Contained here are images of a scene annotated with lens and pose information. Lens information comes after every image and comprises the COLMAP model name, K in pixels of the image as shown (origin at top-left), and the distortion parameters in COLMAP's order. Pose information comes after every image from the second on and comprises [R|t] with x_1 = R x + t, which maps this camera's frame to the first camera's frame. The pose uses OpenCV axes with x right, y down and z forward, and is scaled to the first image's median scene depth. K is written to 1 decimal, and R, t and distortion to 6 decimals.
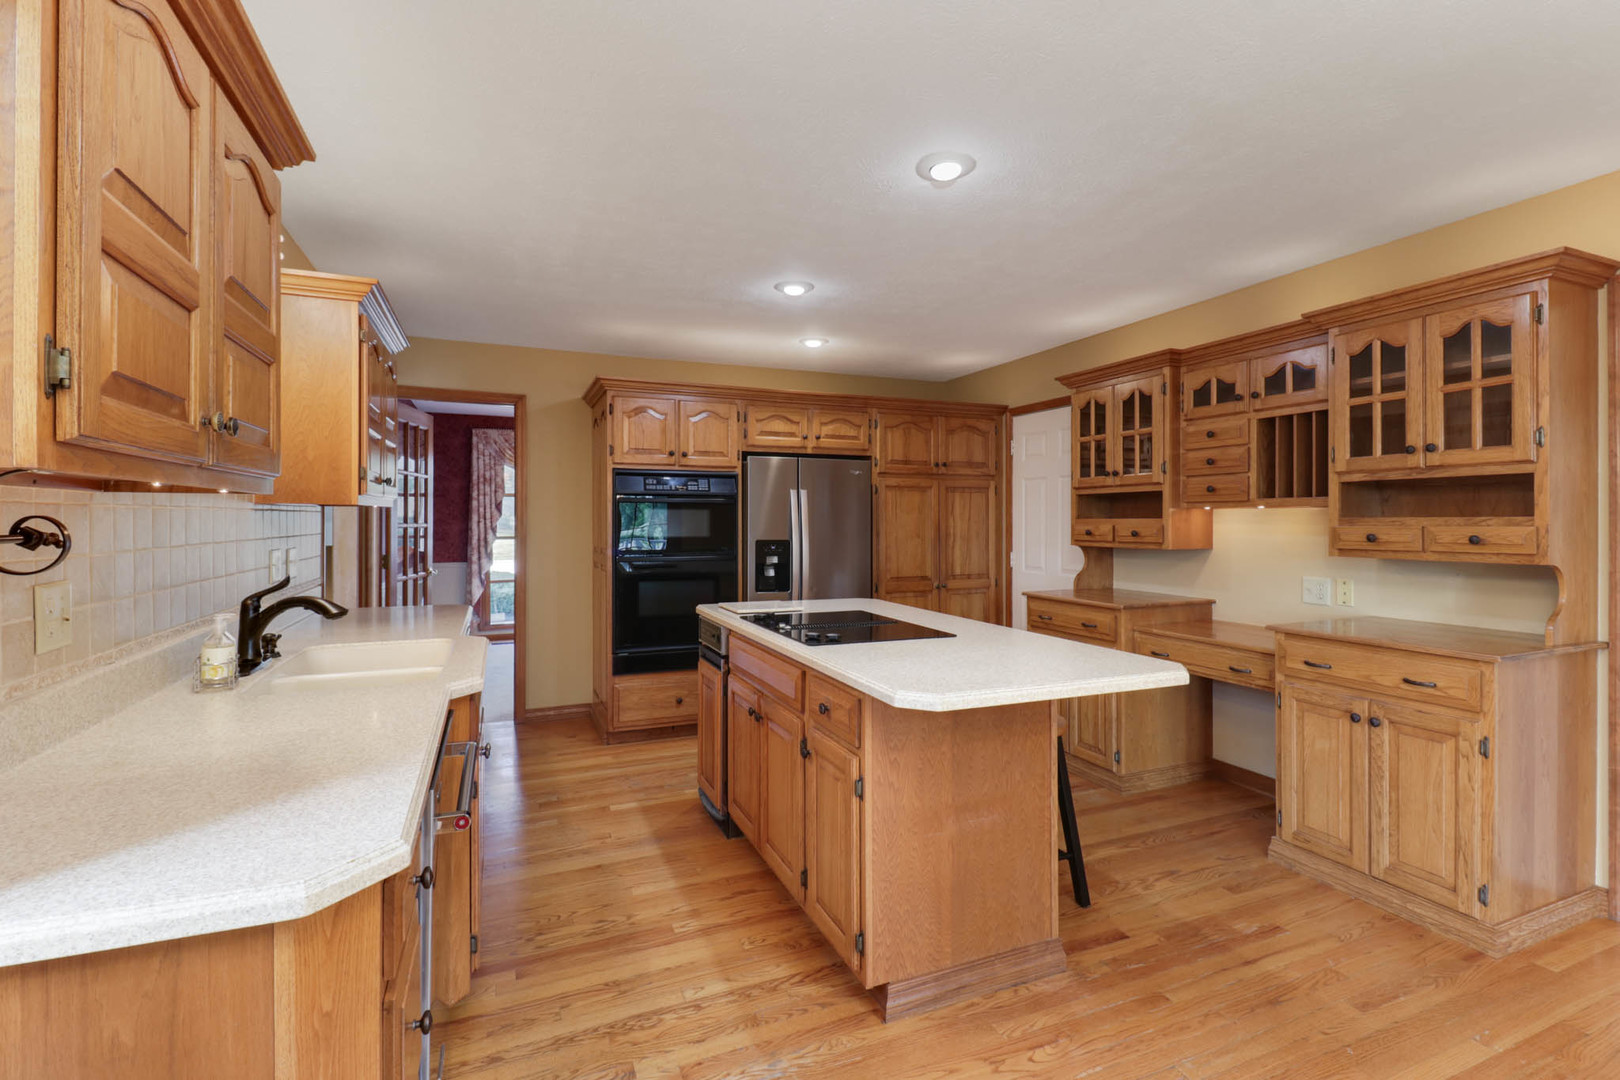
lens RADIAL K [[753.1, 0, 833.5], [0, 753.1, 514.8], [0, 0, 1]] dist [0.002505, -0.003067]
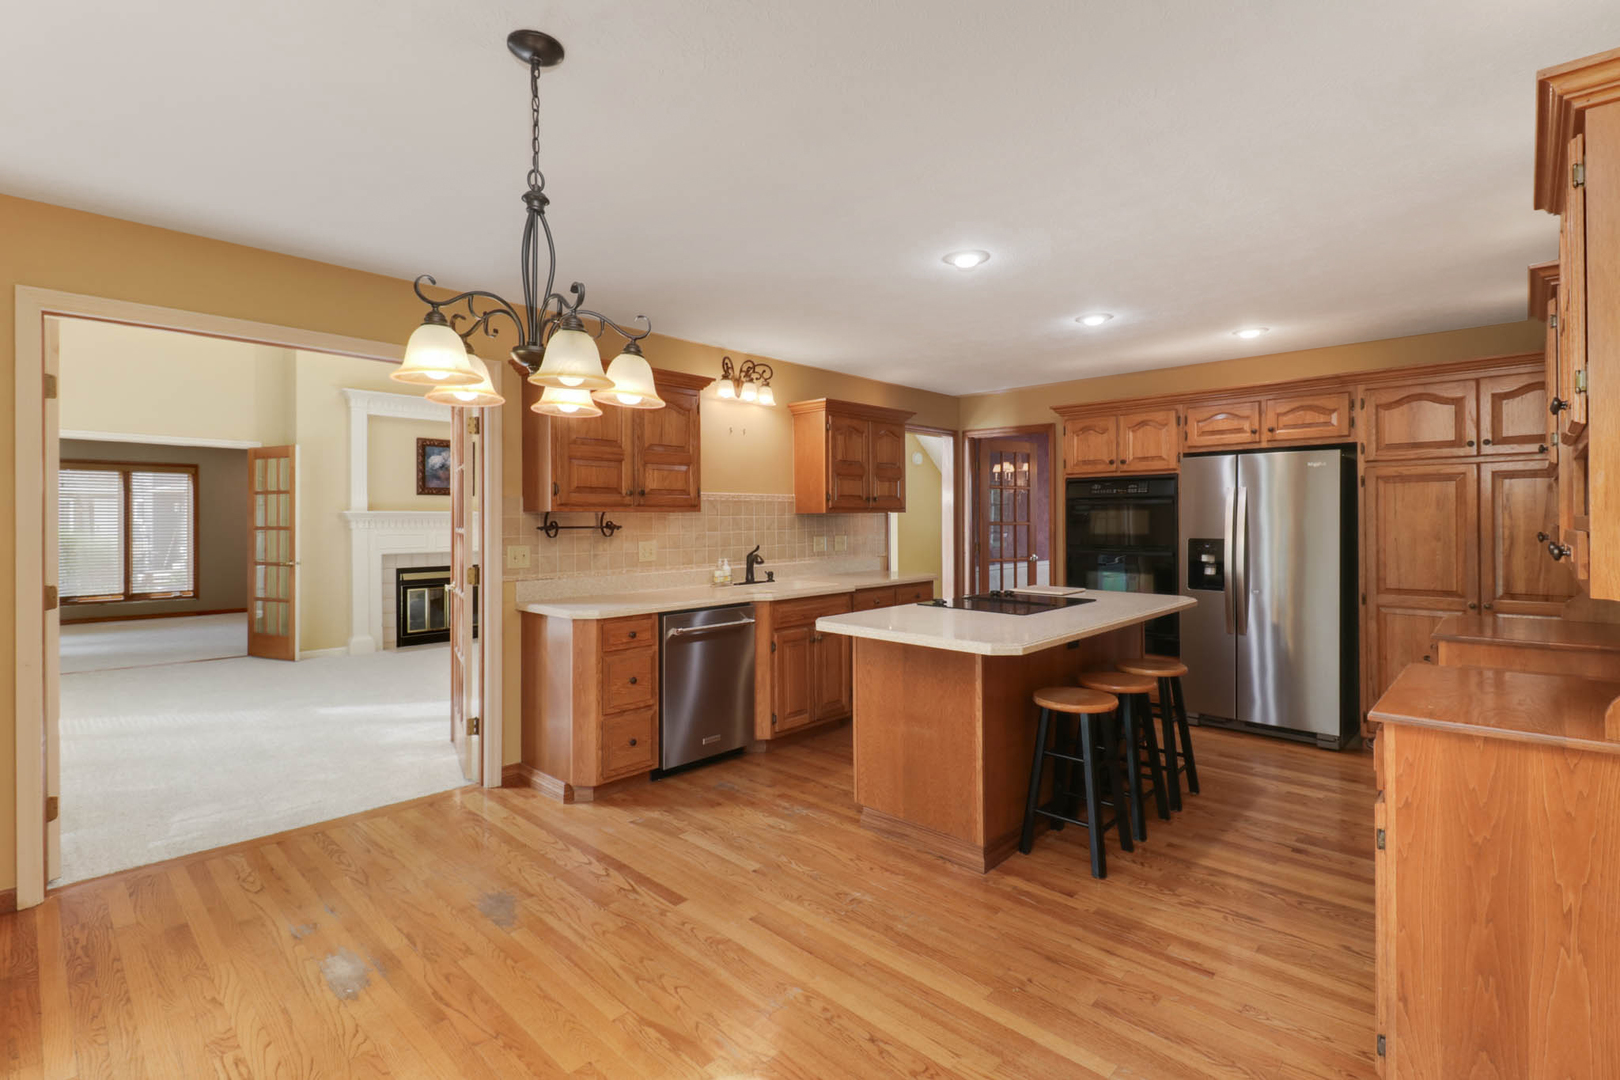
lens RADIAL K [[753.1, 0, 812.5], [0, 753.1, 531.9], [0, 0, 1]] dist [0.002505, -0.003067]
pose [[0.381998, 0.009908, -0.924110, 0.701903], [0.012932, 0.999787, 0.016065, 0.001416], [0.924073, -0.018088, 0.381788, 0.131147]]
